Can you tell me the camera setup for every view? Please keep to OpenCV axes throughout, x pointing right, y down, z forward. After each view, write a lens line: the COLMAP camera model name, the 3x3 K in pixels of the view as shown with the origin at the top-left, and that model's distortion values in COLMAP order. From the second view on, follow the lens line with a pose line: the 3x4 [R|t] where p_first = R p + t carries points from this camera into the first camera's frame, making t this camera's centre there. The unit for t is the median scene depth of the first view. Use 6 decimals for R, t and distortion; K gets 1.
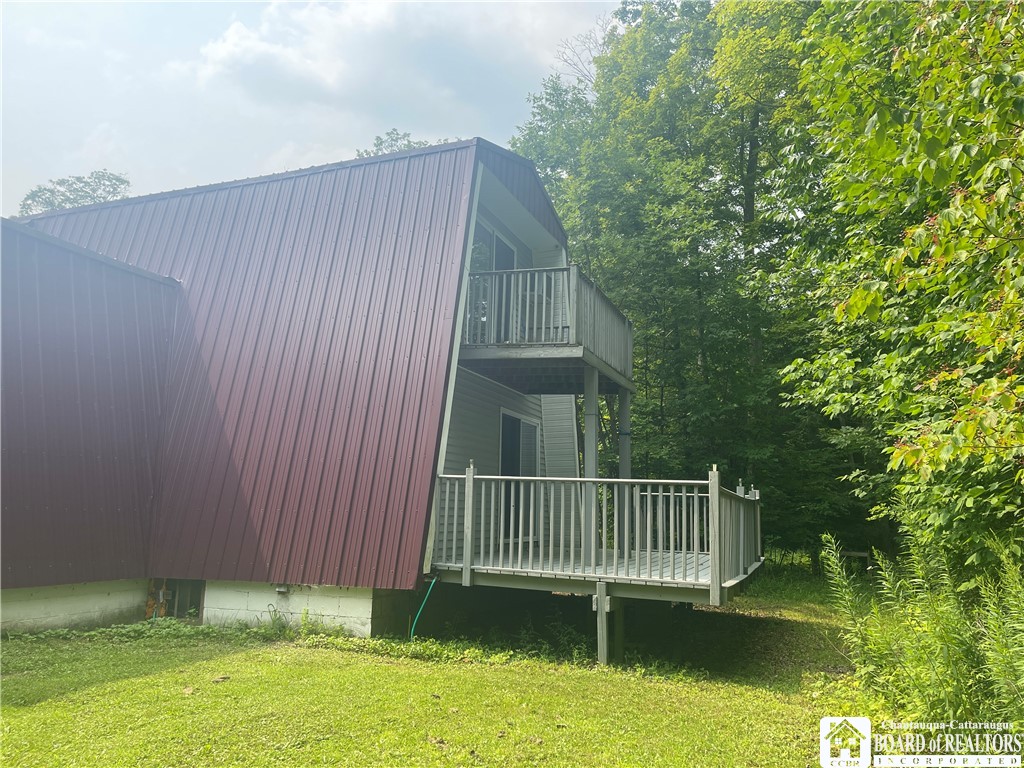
lens RADIAL K [[797.3, 0, 512.0], [0, 797.3, 384.0], [0, 0, 1]] dist [0.085278, -0.115730]
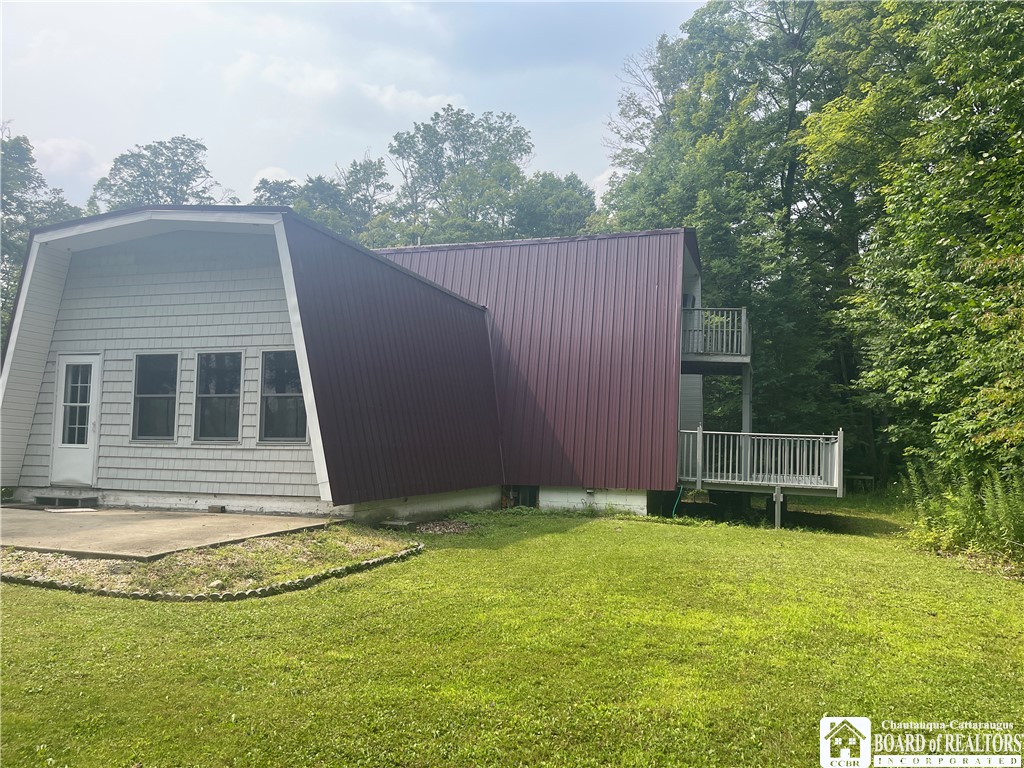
lens RADIAL K [[797.3, 0, 512.0], [0, 797.3, 384.0], [0, 0, 1]] dist [0.085278, -0.115730]
pose [[0.999151, 0.007286, 0.040538, -0.552152], [-0.010714, 0.996325, 0.084986, -0.144529], [-0.039770, -0.085348, 0.995557, -0.804494]]
